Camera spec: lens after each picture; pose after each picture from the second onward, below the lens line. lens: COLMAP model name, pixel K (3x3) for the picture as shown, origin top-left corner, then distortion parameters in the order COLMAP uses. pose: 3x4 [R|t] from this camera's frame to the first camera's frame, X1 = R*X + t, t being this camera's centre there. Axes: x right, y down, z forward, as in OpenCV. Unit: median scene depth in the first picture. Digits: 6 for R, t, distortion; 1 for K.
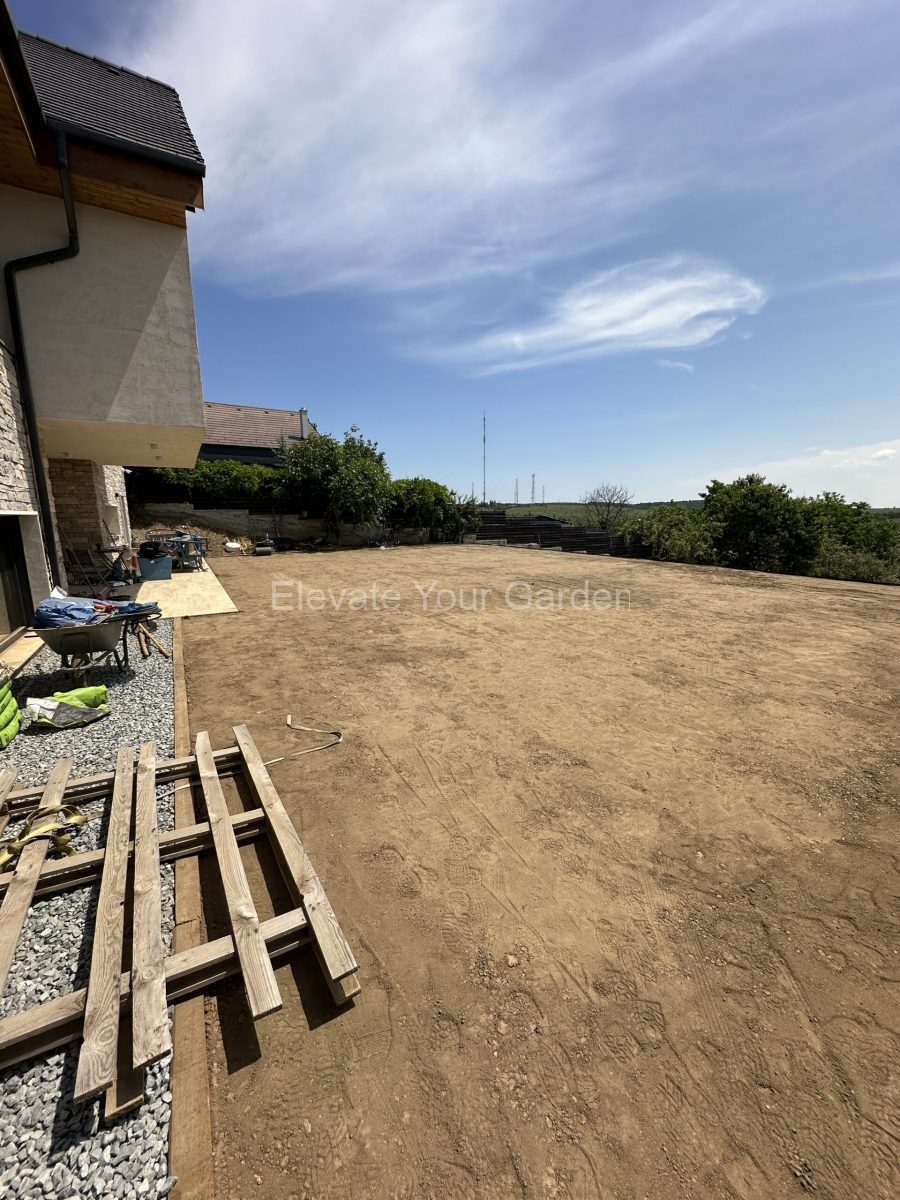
lens RADIAL K [[478.1, 0, 450.0], [0, 478.1, 600.0], [0, 0, 1]] dist [0.001696, 0.000096]
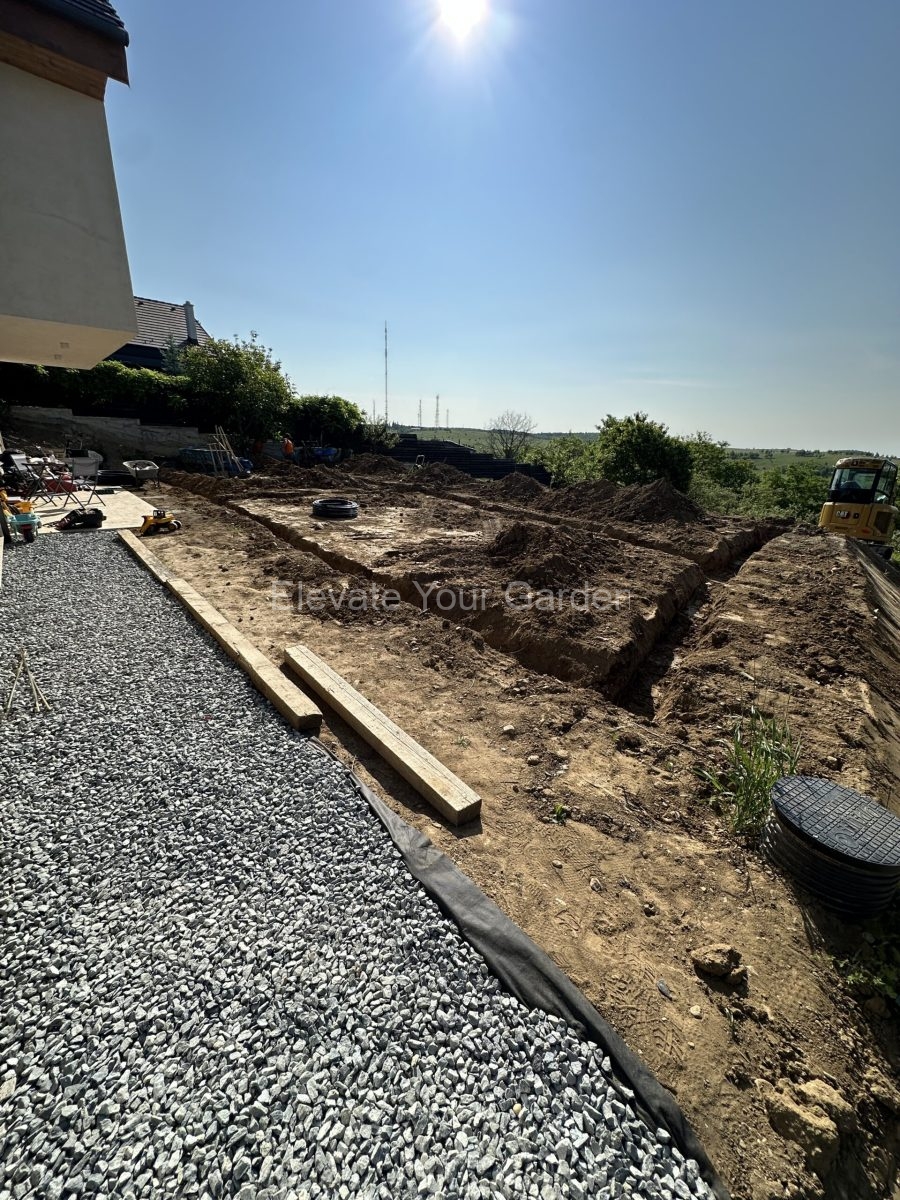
lens RADIAL K [[478.6, 0, 450.0], [0, 478.6, 600.0], [0, 0, 1]] dist [-0.003036, -0.000243]
pose [[0.980015, -0.018884, 0.198028, -0.024465], [-0.010957, 0.988848, 0.148523, 0.008894], [-0.198624, -0.147724, 0.968879, -0.042967]]
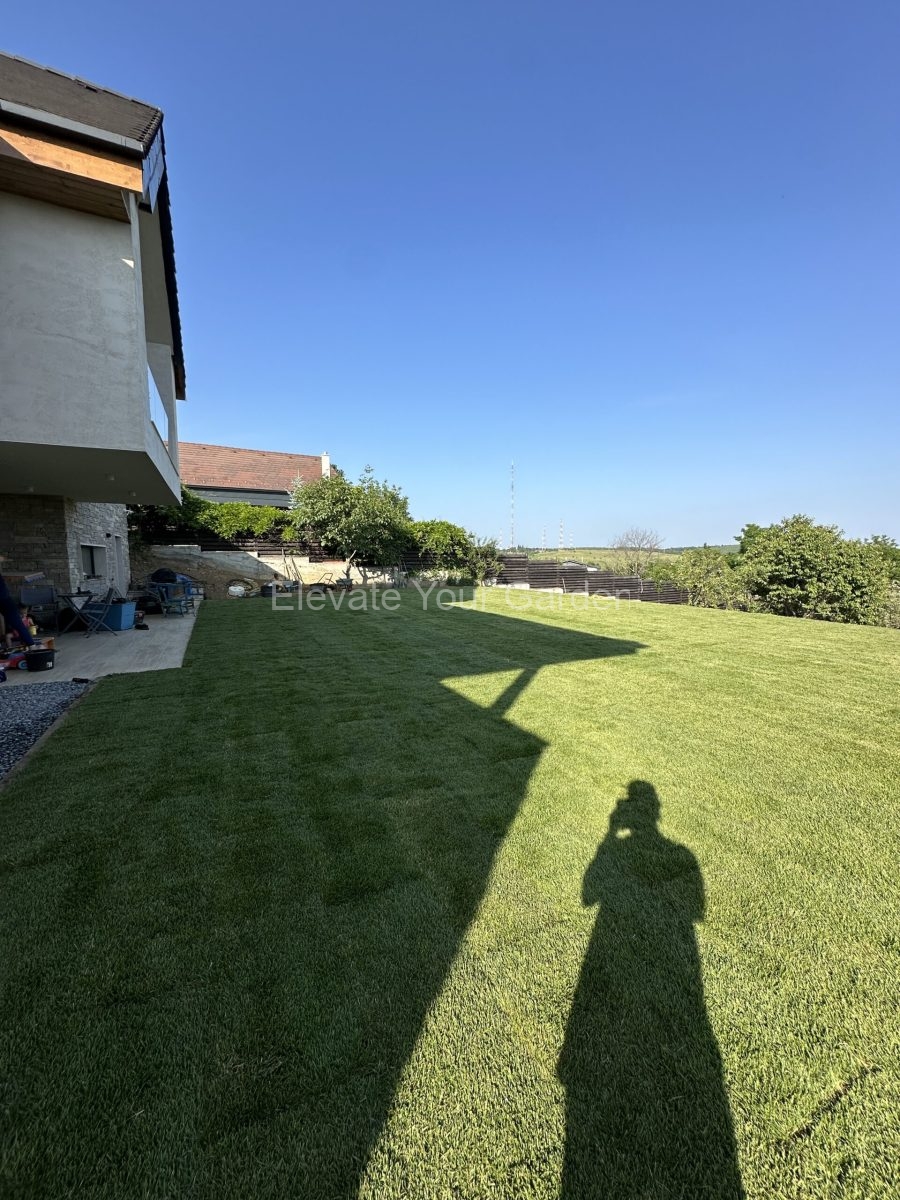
lens RADIAL K [[478.6, 0, 450.0], [0, 478.6, 600.0], [0, 0, 1]] dist [-0.003036, -0.000243]
pose [[0.998337, 0.006979, -0.057215, 0.020120], [-0.012157, 0.995809, -0.090647, -0.008535], [0.056342, 0.091192, 0.994238, 0.065110]]
